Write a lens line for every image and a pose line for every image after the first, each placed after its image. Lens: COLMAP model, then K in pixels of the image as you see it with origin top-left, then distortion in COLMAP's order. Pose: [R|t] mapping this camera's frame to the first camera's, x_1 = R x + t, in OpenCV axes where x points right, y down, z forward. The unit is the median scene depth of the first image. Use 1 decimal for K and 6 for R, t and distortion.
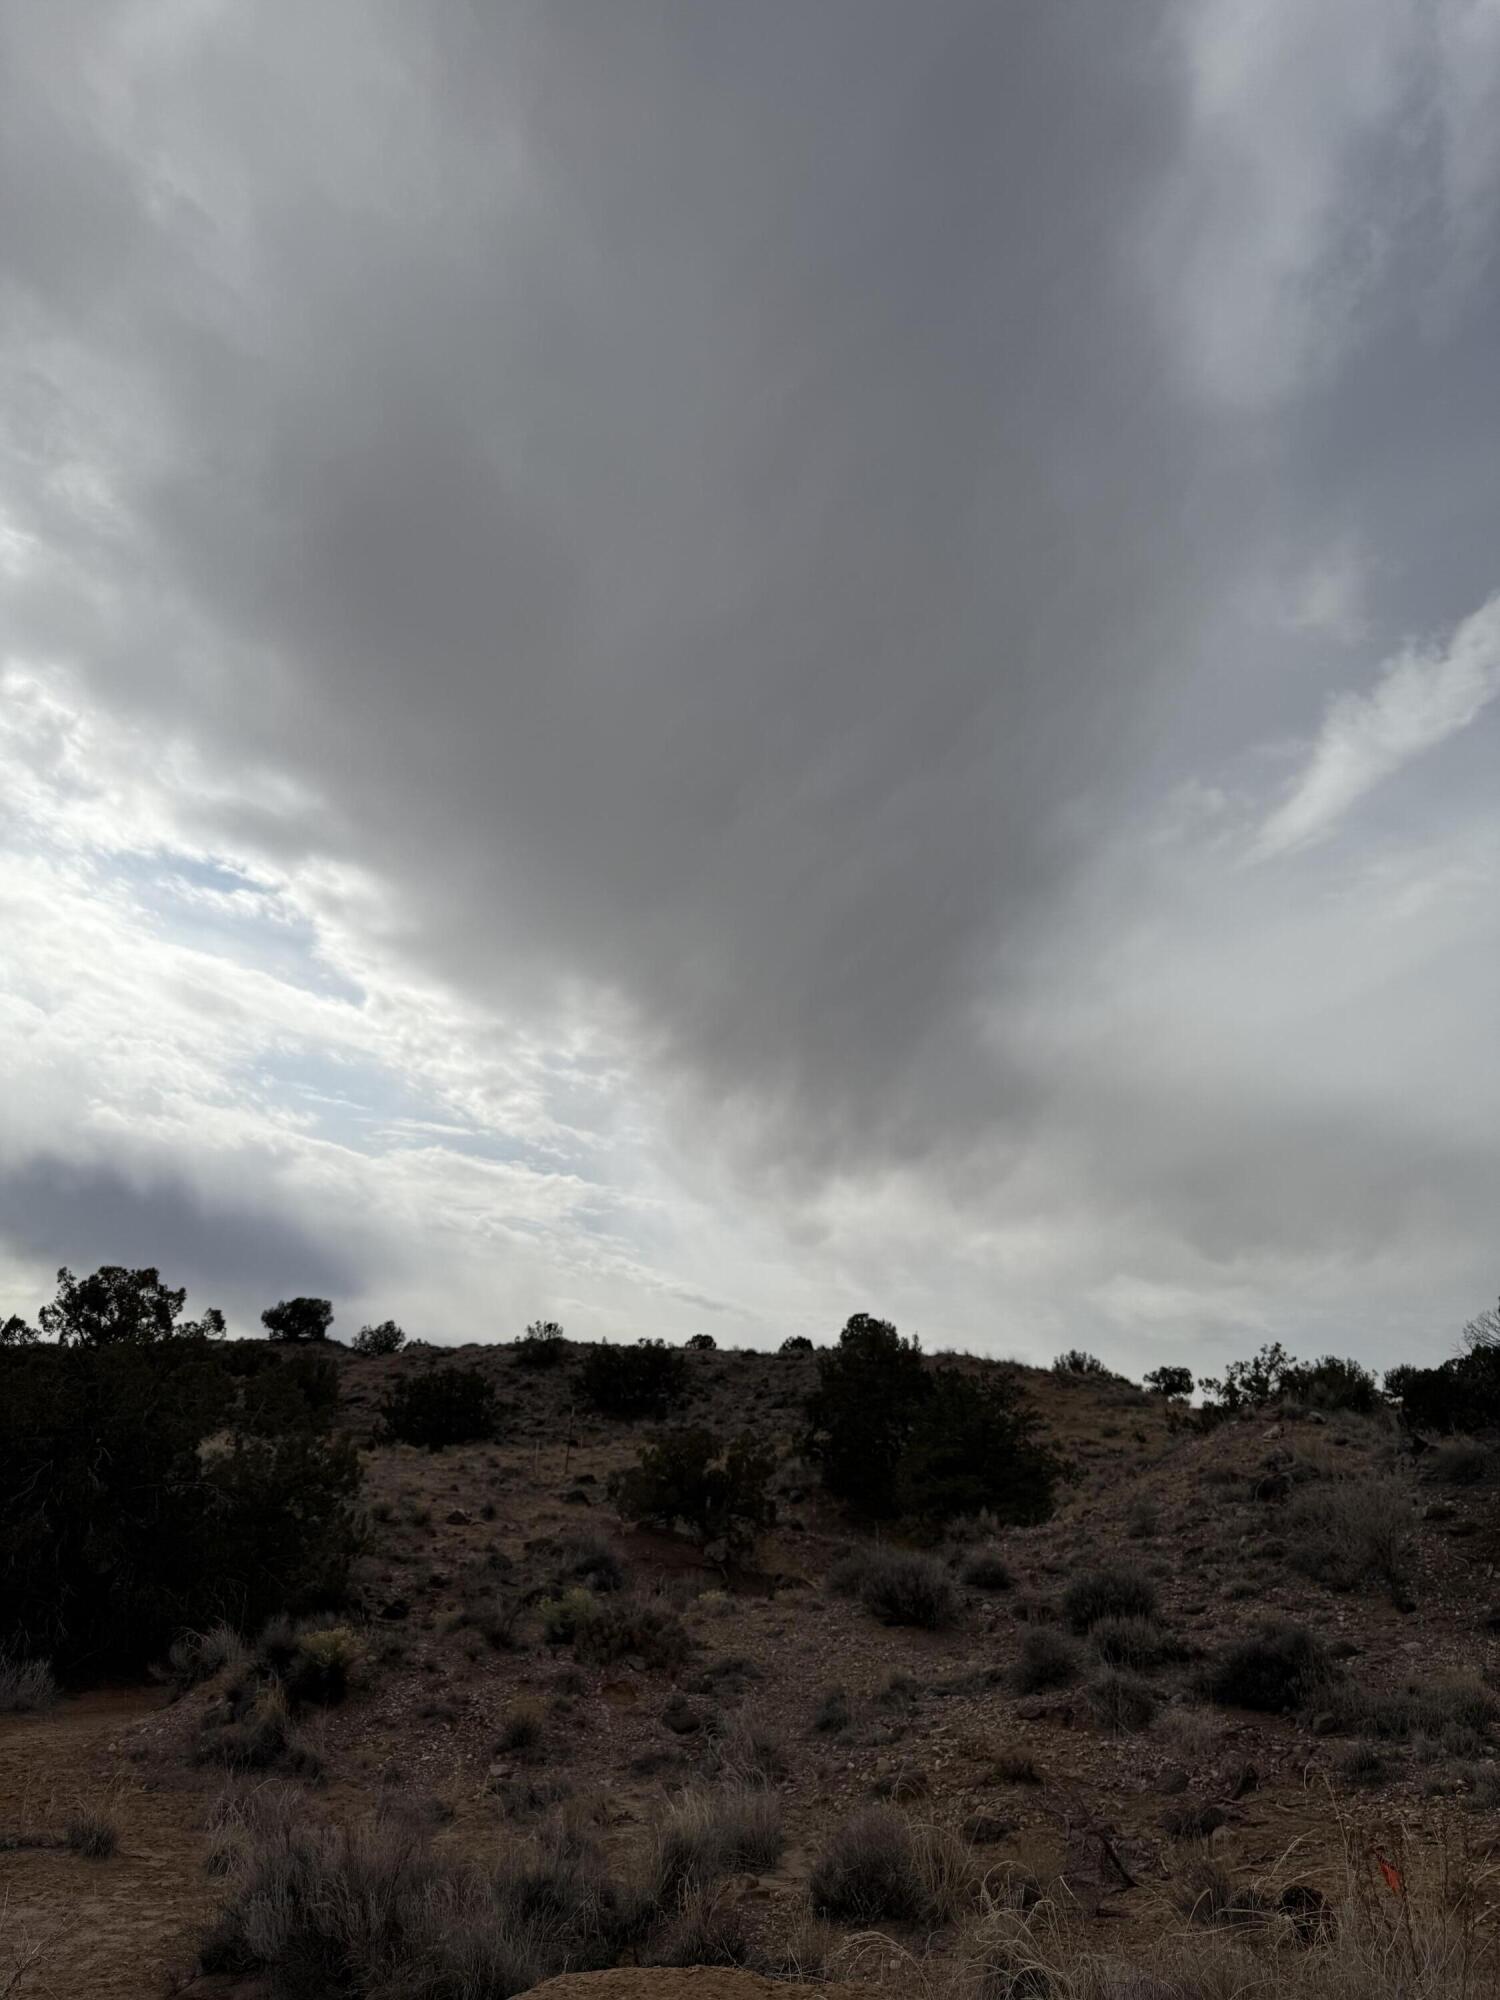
lens RADIAL K [[2013.8, 0, 740.8], [0, 2013.8, 1011.3], [0, 0, 1]] dist [-0.015898, 0.000000]
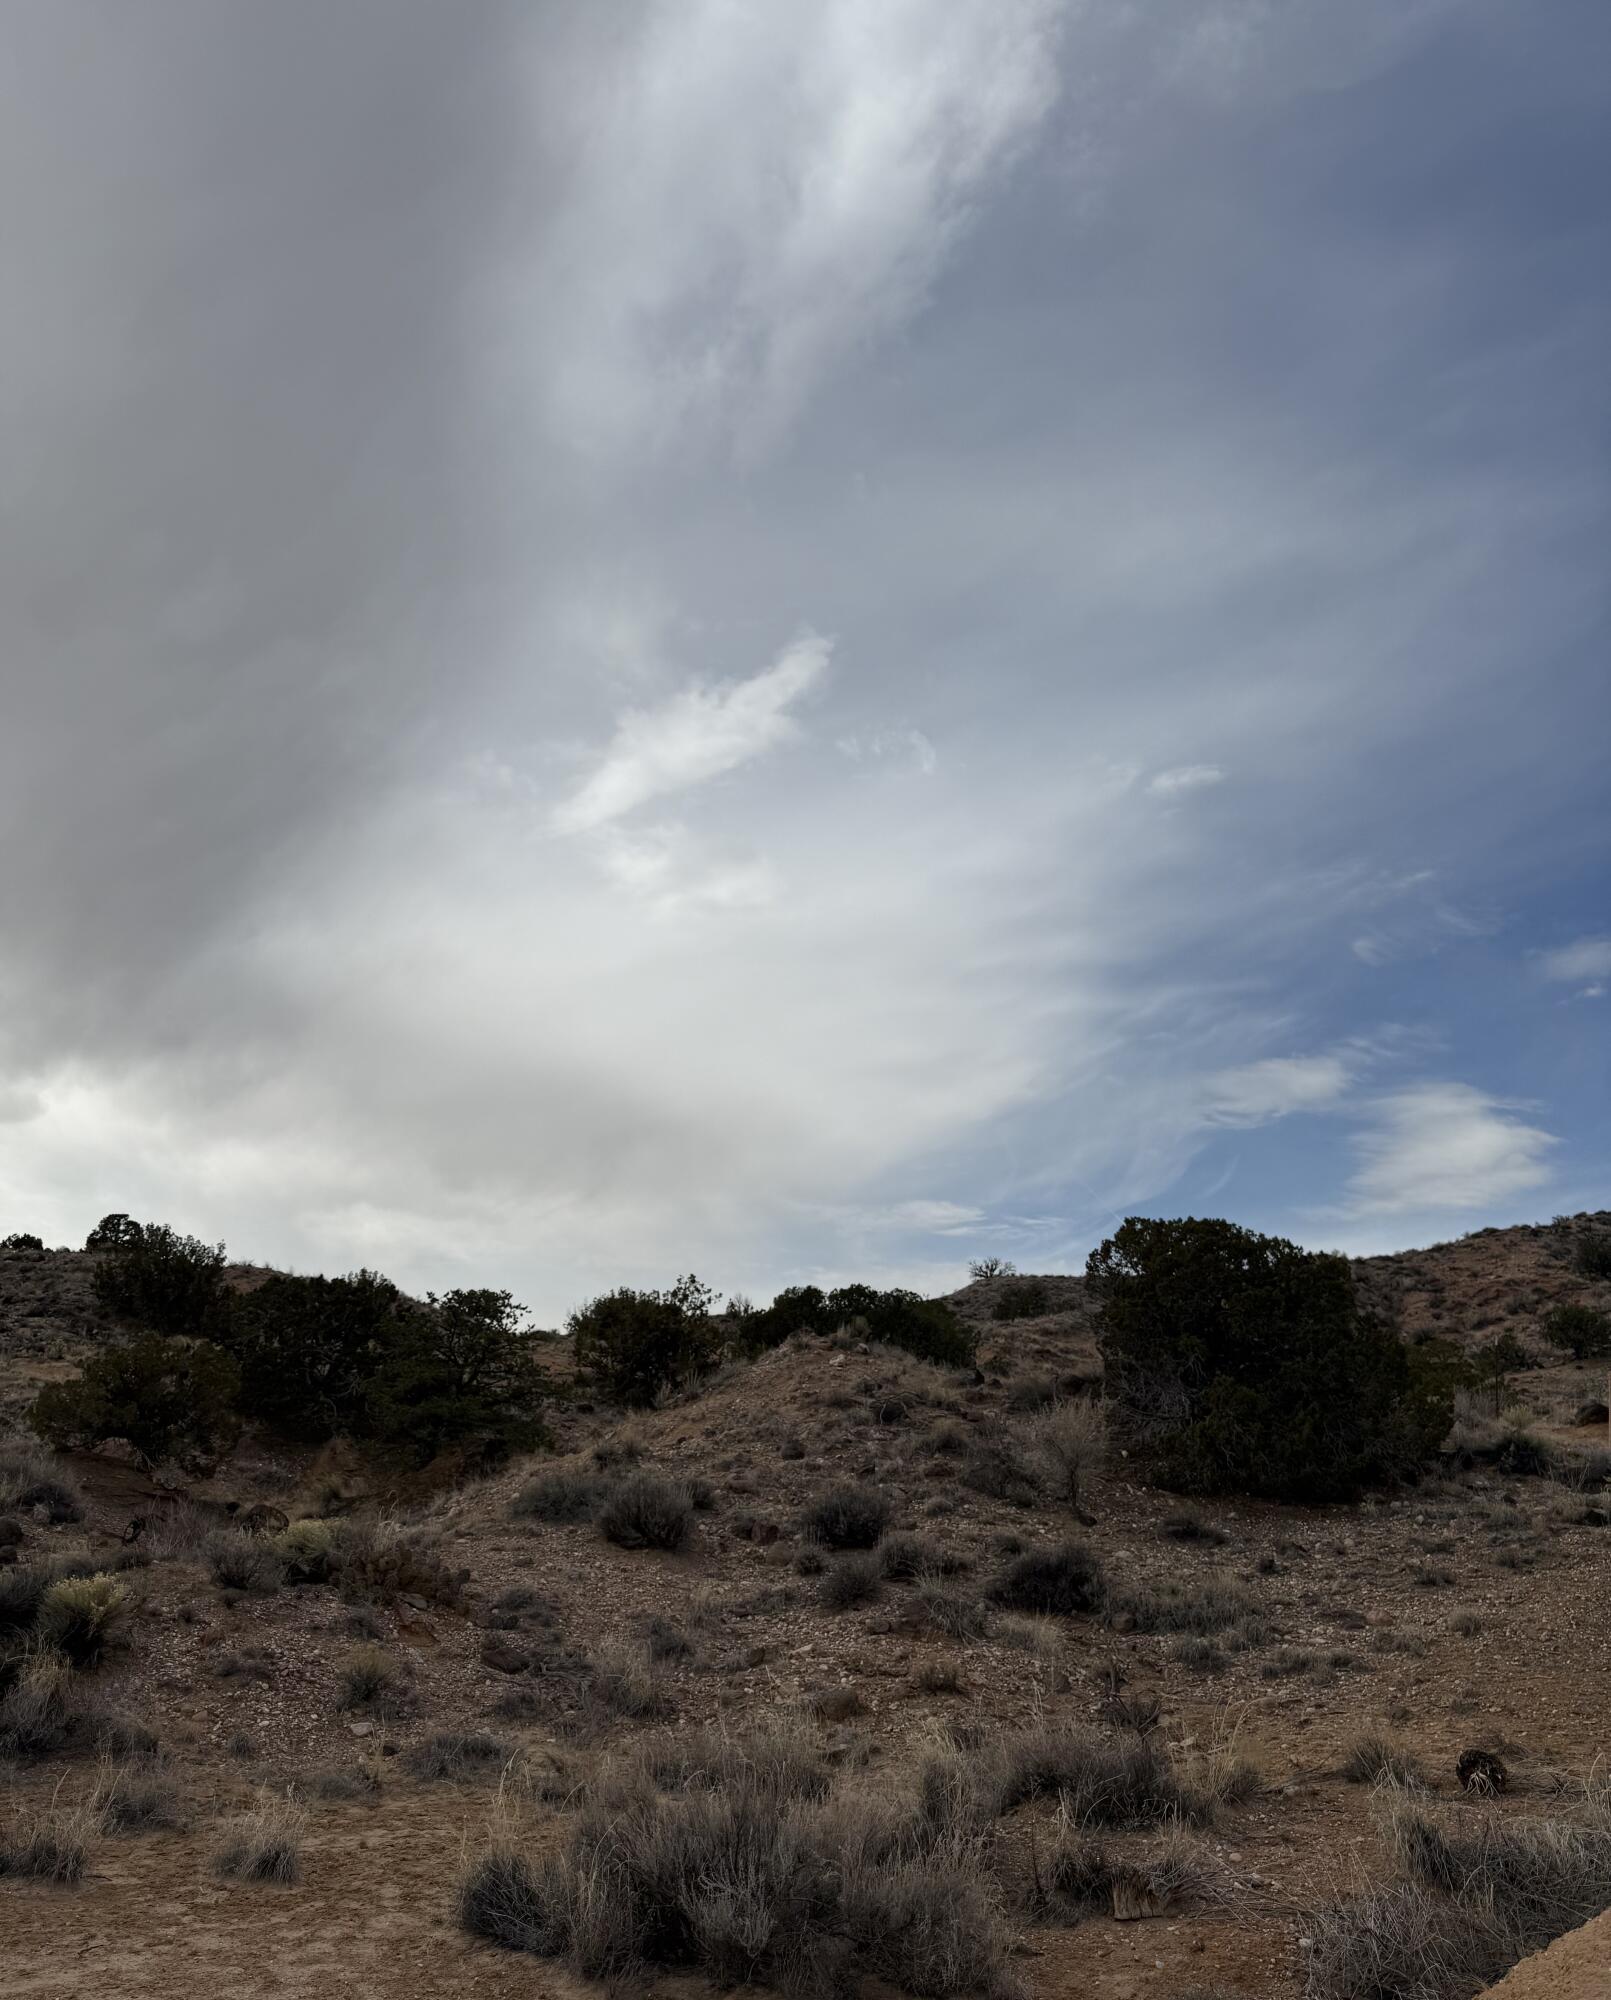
lens RADIAL K [[1693.8, 0, 832.0], [0, 1693.8, 1014.9], [0, 0, 1]] dist [0.090001, -0.085255]
pose [[0.750933, 0.157076, 0.641426, -0.219271], [-0.166054, 0.985005, -0.046810, 0.039904], [-0.639160, -0.071361, 0.765756, 0.178220]]
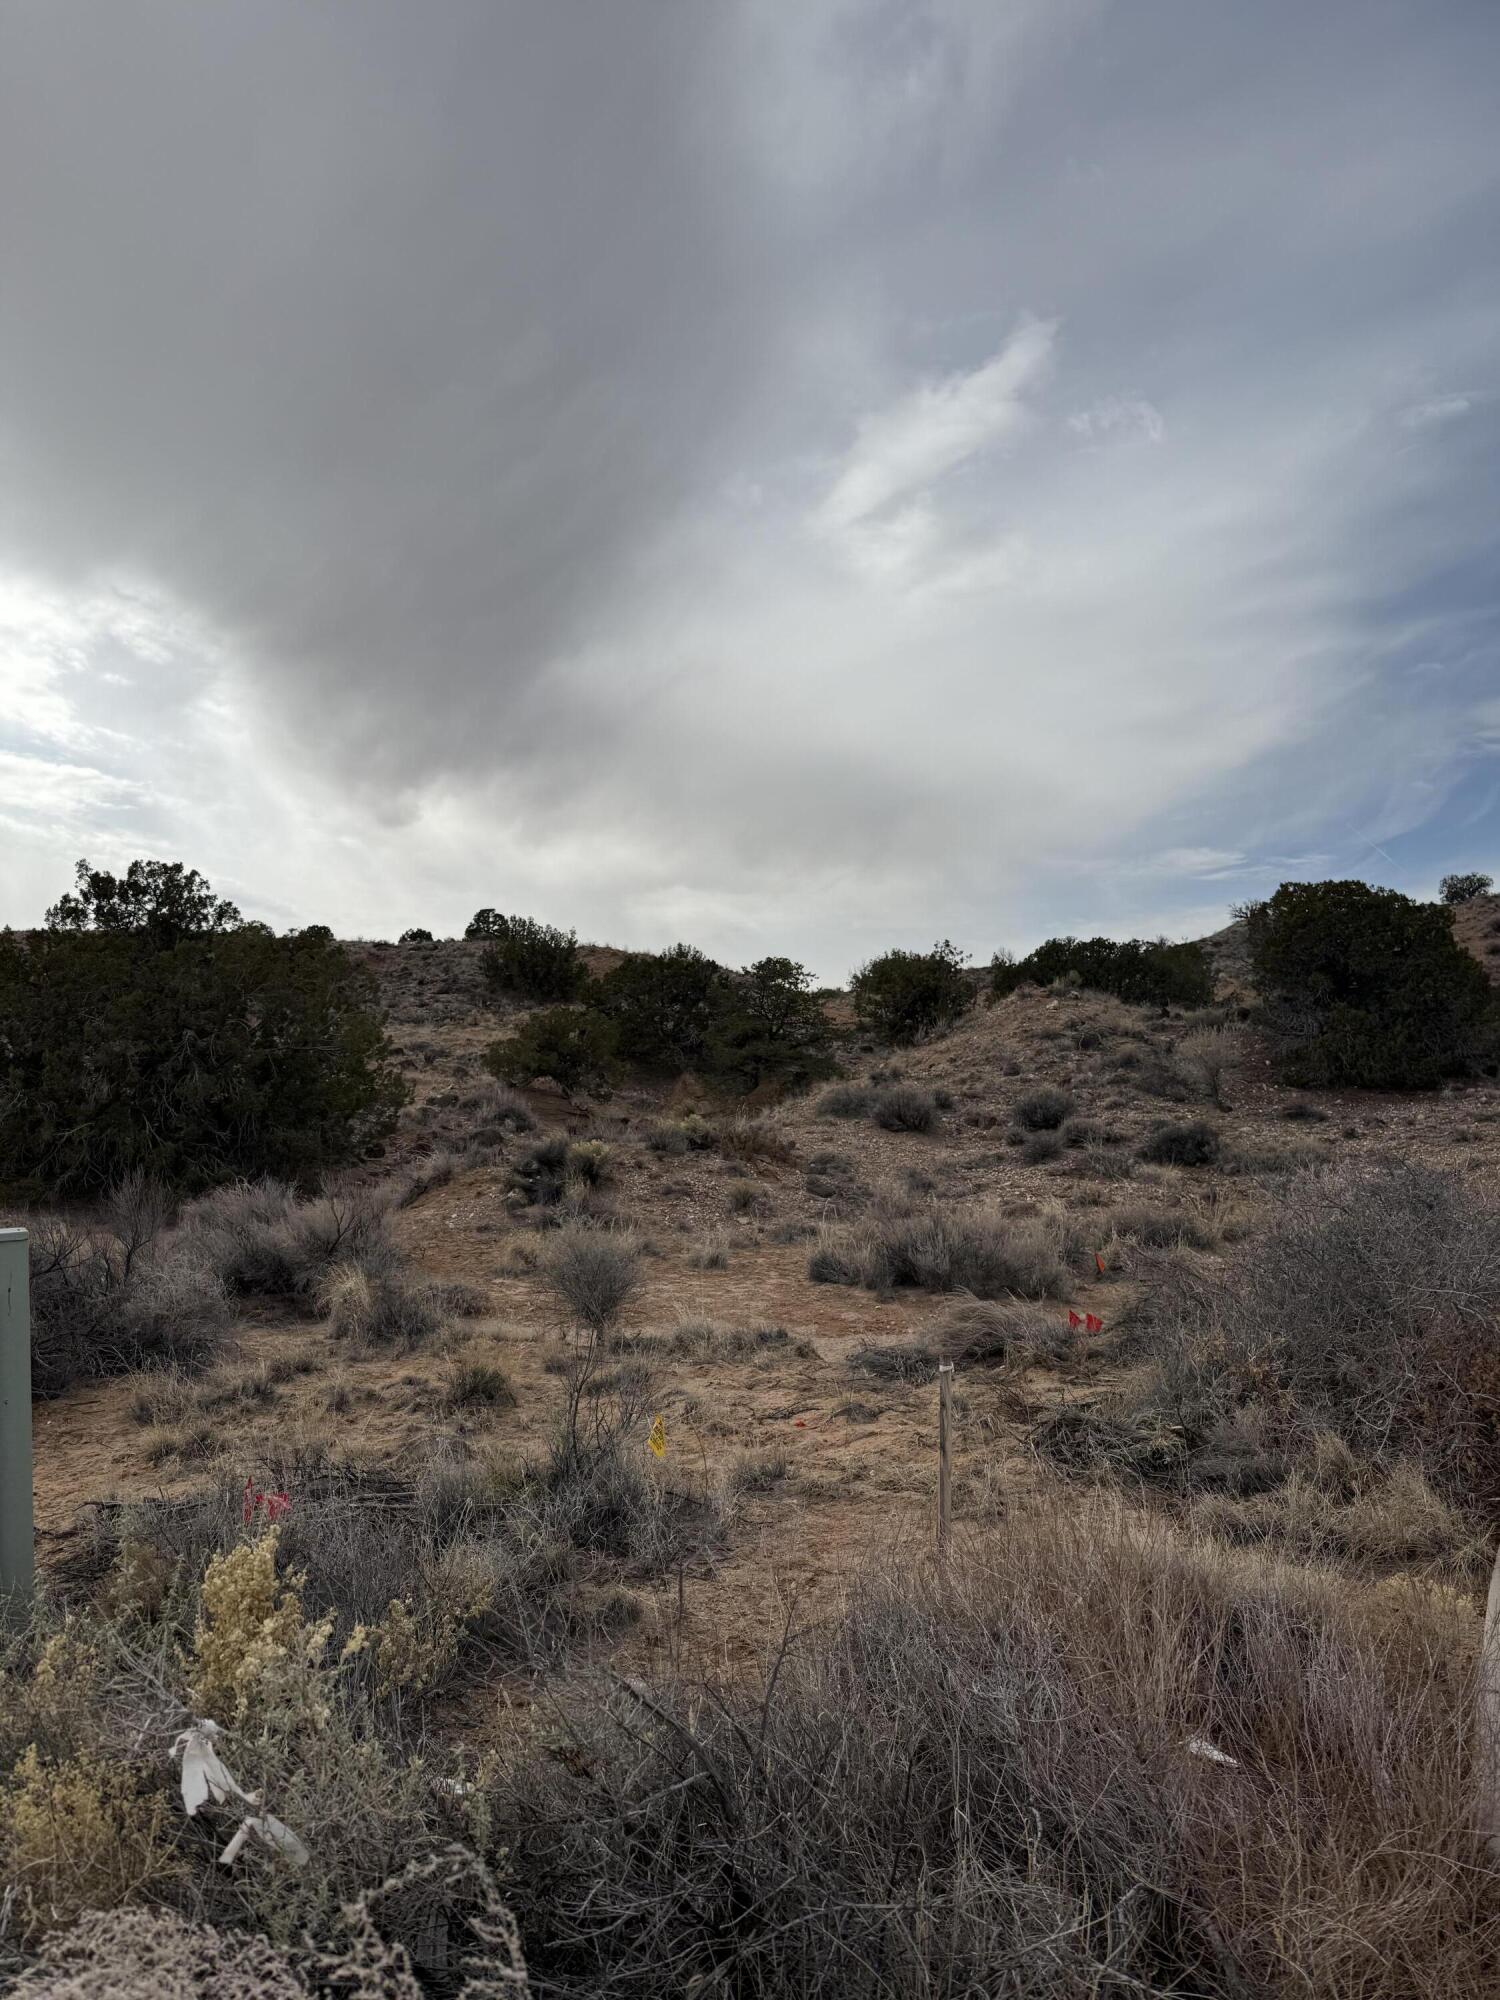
lens RADIAL K [[2013.8, 0, 766.7], [0, 2013.8, 989.4], [0, 0, 1]] dist [-0.015898, 0.000000]
pose [[0.867420, -0.004732, 0.497554, -0.379804], [-0.091022, 0.981573, 0.168019, -0.015700], [-0.489181, -0.191031, 0.851005, -0.080171]]
